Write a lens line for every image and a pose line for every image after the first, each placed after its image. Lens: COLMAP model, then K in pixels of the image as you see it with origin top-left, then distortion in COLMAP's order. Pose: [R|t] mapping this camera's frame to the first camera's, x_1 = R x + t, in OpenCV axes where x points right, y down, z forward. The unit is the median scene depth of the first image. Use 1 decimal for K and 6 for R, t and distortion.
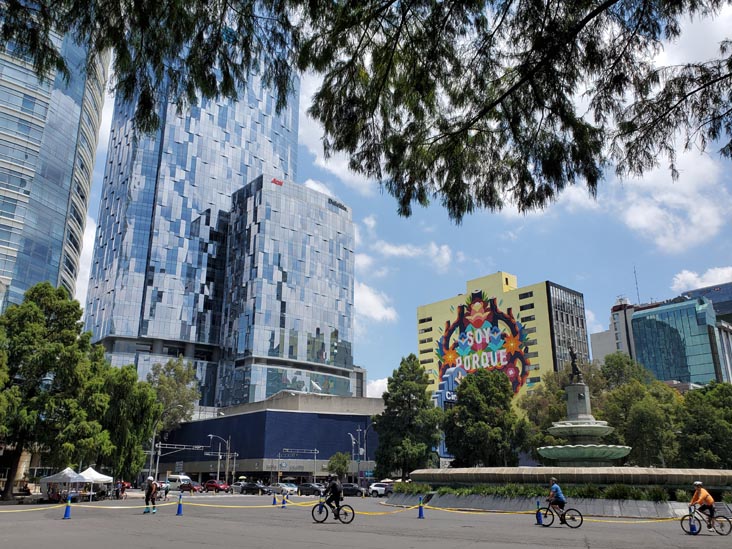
lens RADIAL K [[607.6, 0, 342.6], [0, 607.6, 282.8], [0, 0, 1]] dist [0.031045, -0.022721]
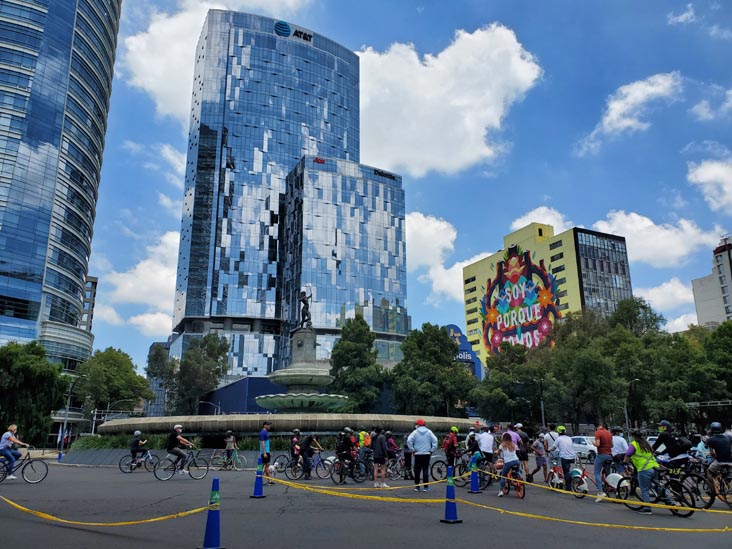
lens RADIAL K [[579.5, 0, 365.7], [0, 579.5, 285.1], [0, 0, 1]] dist [0.086642, -0.127486]
pose [[0.968025, -0.082071, -0.237049, 0.214862], [0.092888, 0.995068, 0.034809, 0.022732], [0.233023, -0.055715, 0.970874, 0.046783]]
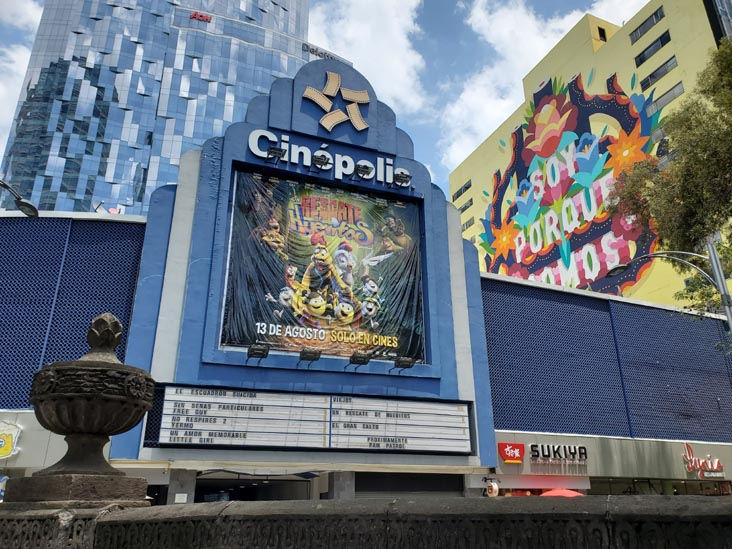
lens RADIAL K [[579.5, 0, 375.9], [0, 579.5, 283.9], [0, 0, 1]] dist [0.086642, -0.127486]
pose [[0.960288, -0.122949, -0.250460, 0.197800], [0.101831, 0.990193, -0.095649, 0.196803], [0.259764, 0.066346, 0.963390, 0.567847]]
